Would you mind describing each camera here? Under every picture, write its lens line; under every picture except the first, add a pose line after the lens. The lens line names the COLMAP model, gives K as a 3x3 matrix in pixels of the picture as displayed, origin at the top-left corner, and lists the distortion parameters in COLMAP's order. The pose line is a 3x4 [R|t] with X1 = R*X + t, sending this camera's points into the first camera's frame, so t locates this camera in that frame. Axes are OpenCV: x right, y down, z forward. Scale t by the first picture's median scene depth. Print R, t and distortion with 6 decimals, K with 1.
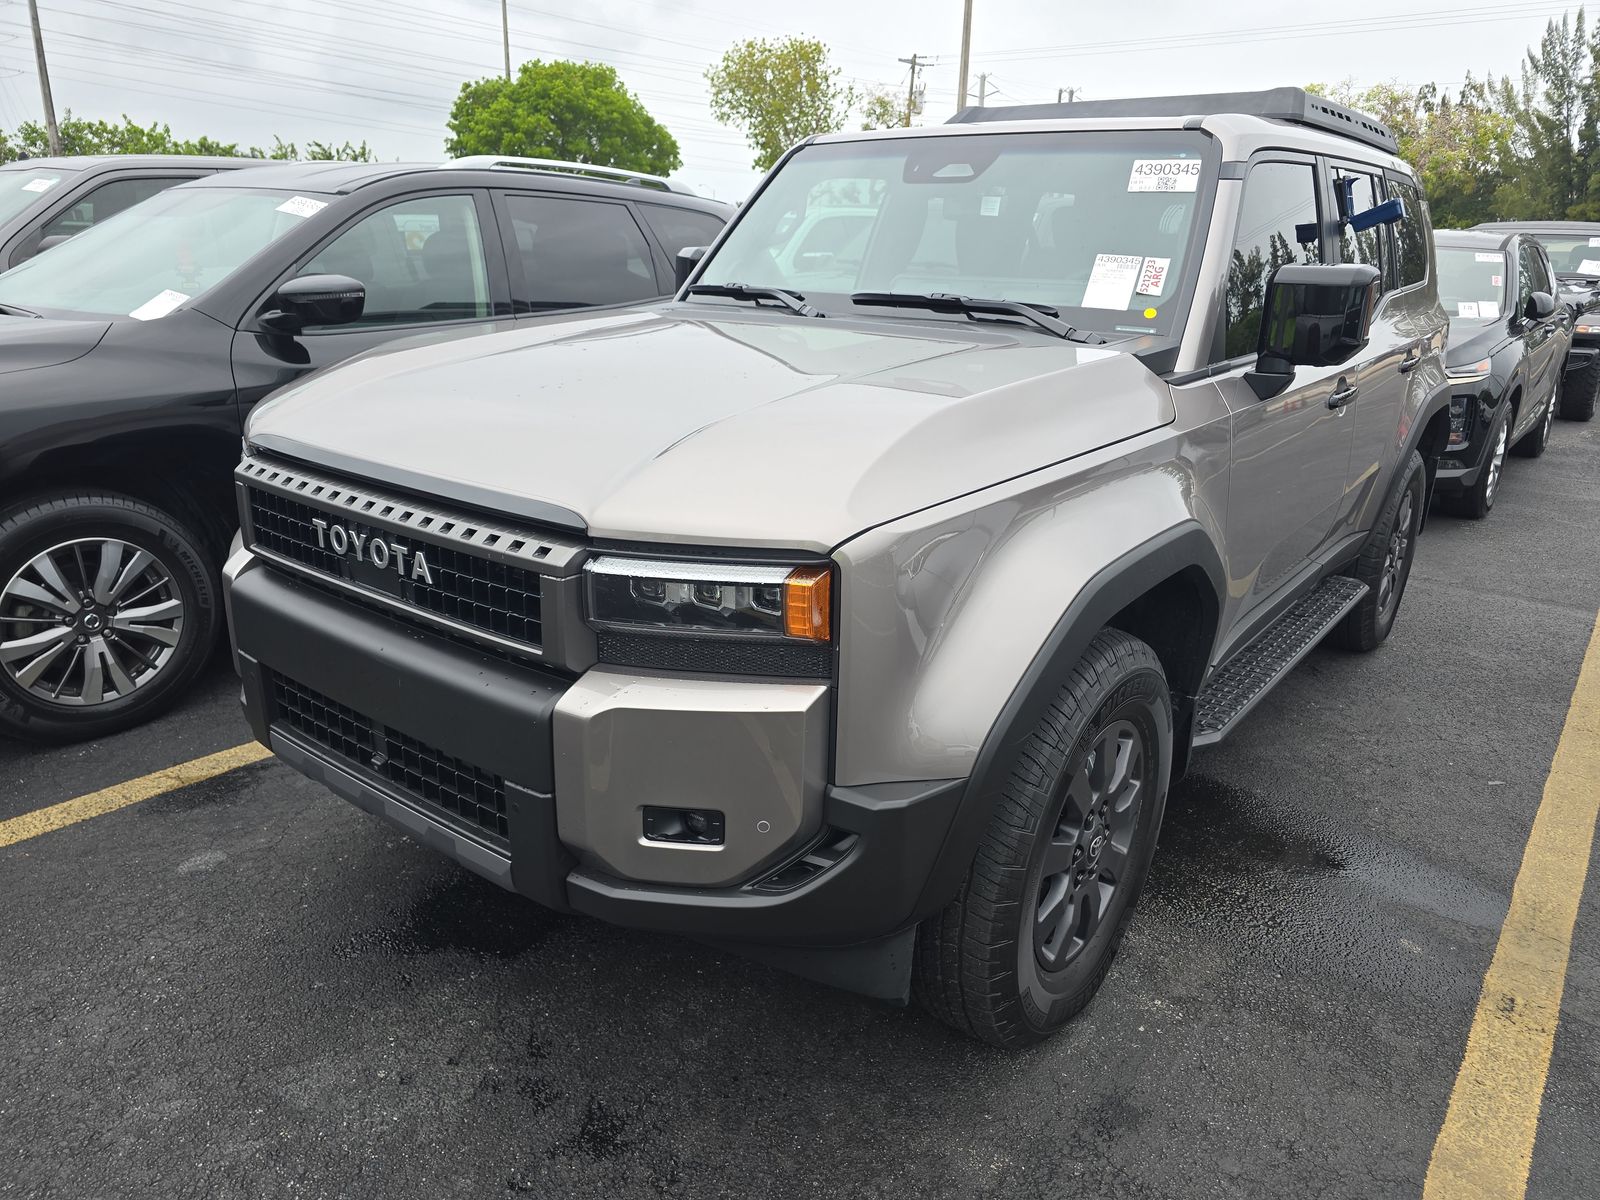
lens RADIAL K [[1079.1, 0, 783.9], [0, 1079.1, 594.7], [0, 0, 1]] dist [0.037591, -0.029479]
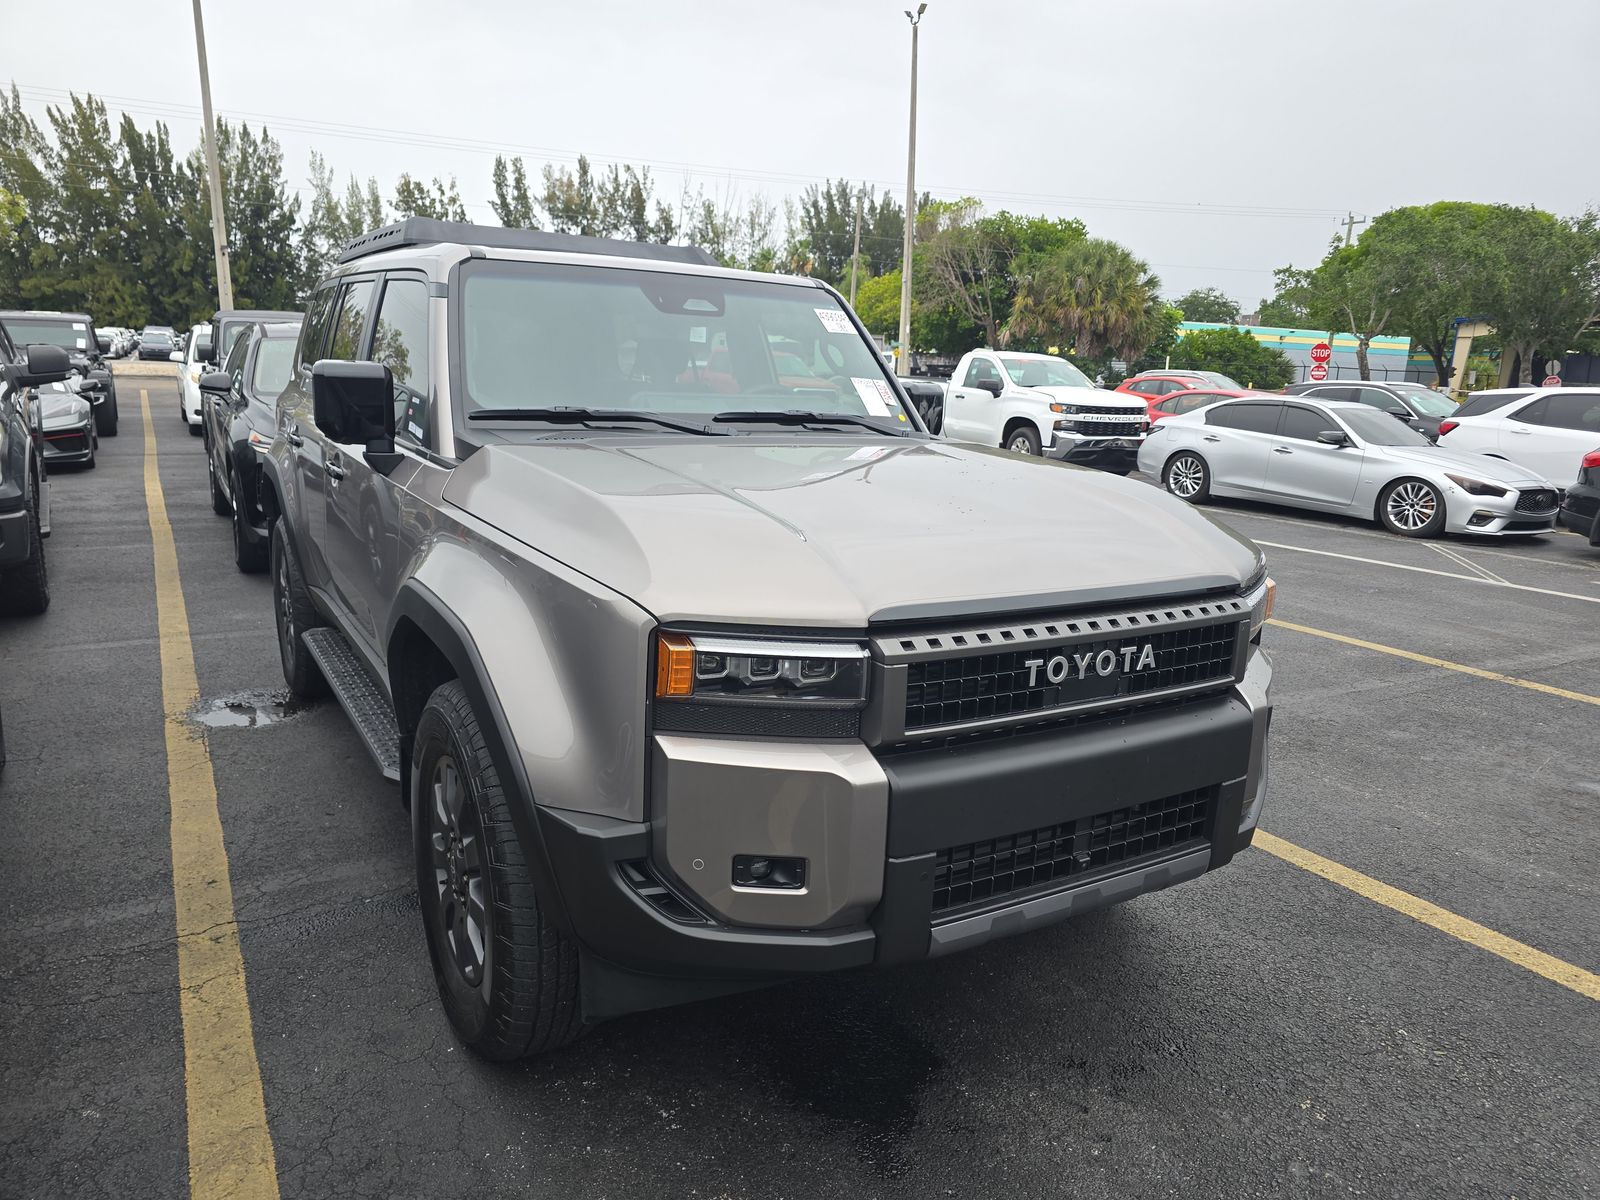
lens RADIAL K [[1076.3, 0, 792.9], [0, 1076.3, 600.3], [0, 0, 1]] dist [0.064943, -0.060534]
pose [[0.365767, -0.209717, 0.906771, -1.456268], [0.261077, 0.958284, 0.116319, -0.308060], [-0.893338, 0.194191, 0.405261, 0.788358]]
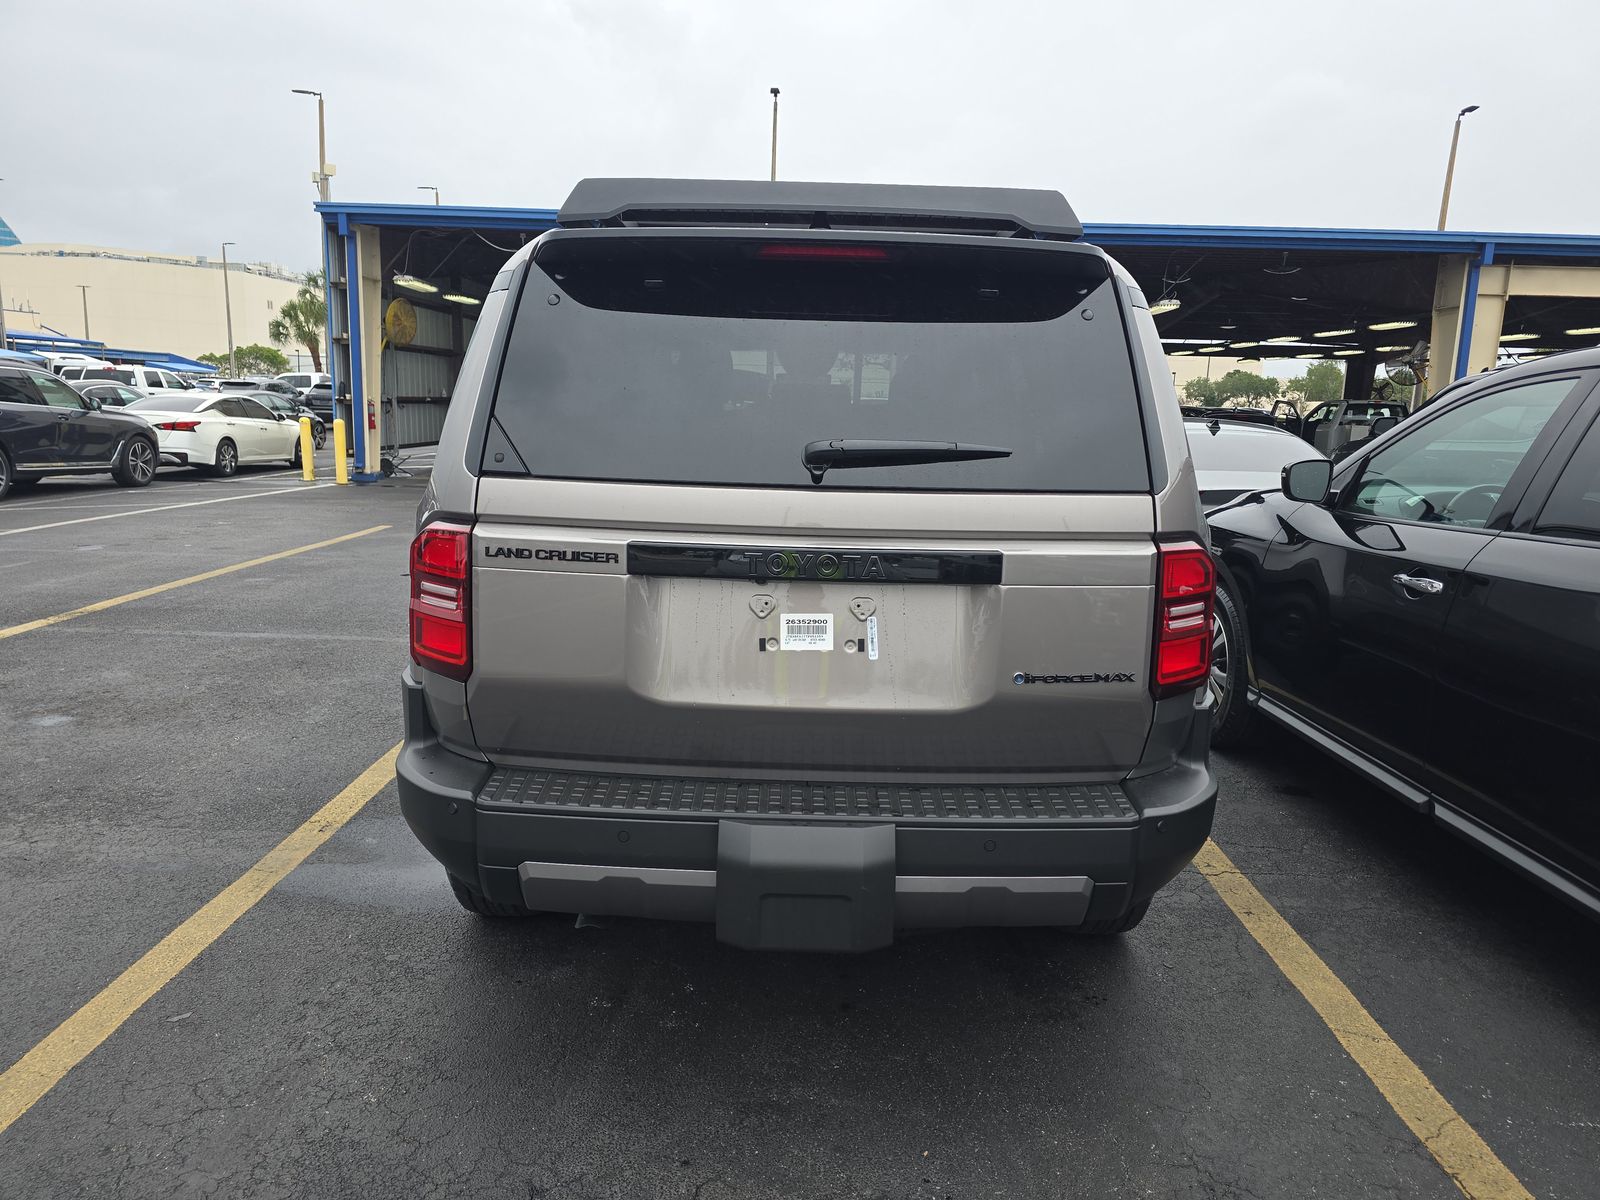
lens RADIAL K [[1076.3, 0, 792.9], [0, 1076.3, 600.3], [0, 0, 1]] dist [0.064943, -0.060534]
pose [[-0.794042, 0.059441, -0.604950, 1.344830], [-0.235291, 0.887572, 0.396048, -0.932857], [0.560478, 0.456818, -0.690783, 2.968533]]
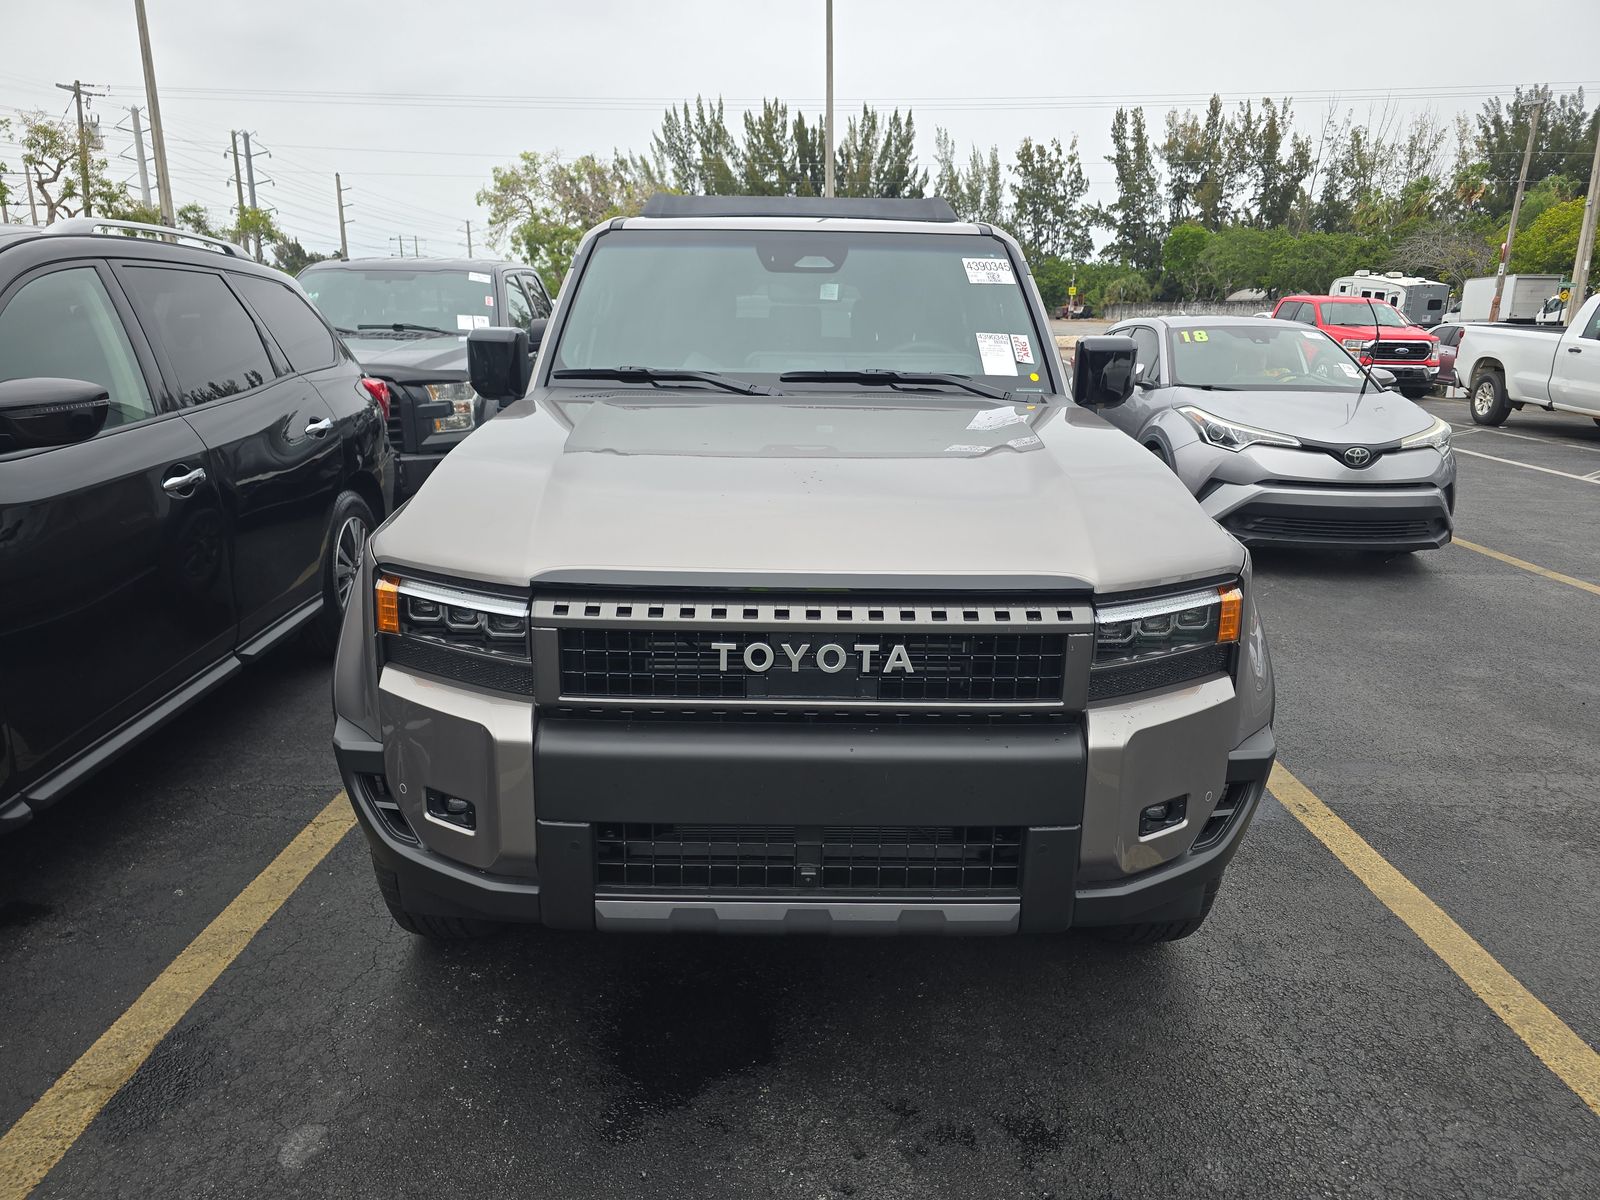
lens RADIAL K [[1076.3, 0, 792.9], [0, 1076.3, 600.3], [0, 0, 1]] dist [0.064943, -0.060534]
pose [[0.783676, -0.176744, 0.595494, -0.950420], [0.199299, 0.979526, 0.028445, -0.122329], [-0.588330, 0.096390, 0.802856, 0.203578]]
